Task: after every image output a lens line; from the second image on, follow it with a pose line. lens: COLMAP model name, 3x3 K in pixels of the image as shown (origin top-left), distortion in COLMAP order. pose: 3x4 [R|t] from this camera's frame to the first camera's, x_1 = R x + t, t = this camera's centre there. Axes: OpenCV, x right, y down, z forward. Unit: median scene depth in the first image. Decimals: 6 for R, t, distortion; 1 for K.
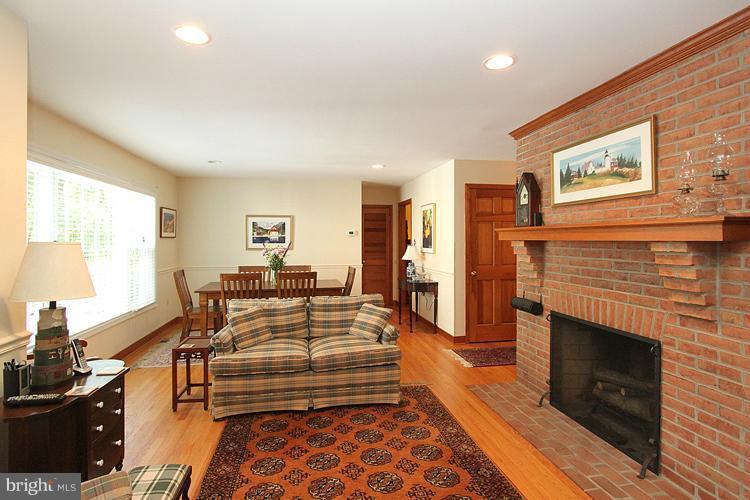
lens RADIAL K [[379.1, 0, 379.4], [0, 379.1, 238.3], [0, 0, 1]] dist [-0.013698, -0.001449]
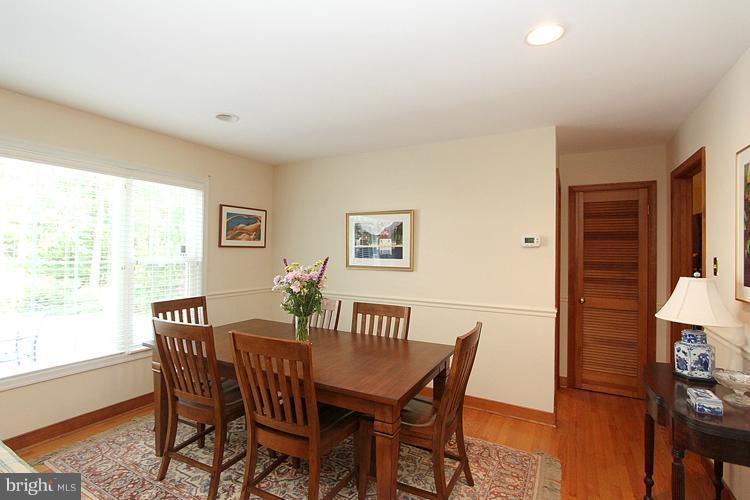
lens RADIAL K [[356.2, 0, 373.3], [0, 356.2, 244.7], [0, 0, 1]] dist [-0.004477, -0.000728]
pose [[0.750025, 0.001366, -0.661408, 0.075150], [-0.014861, 0.999780, -0.014787, 0.000019], [0.661242, 0.020920, 0.749881, 0.567903]]
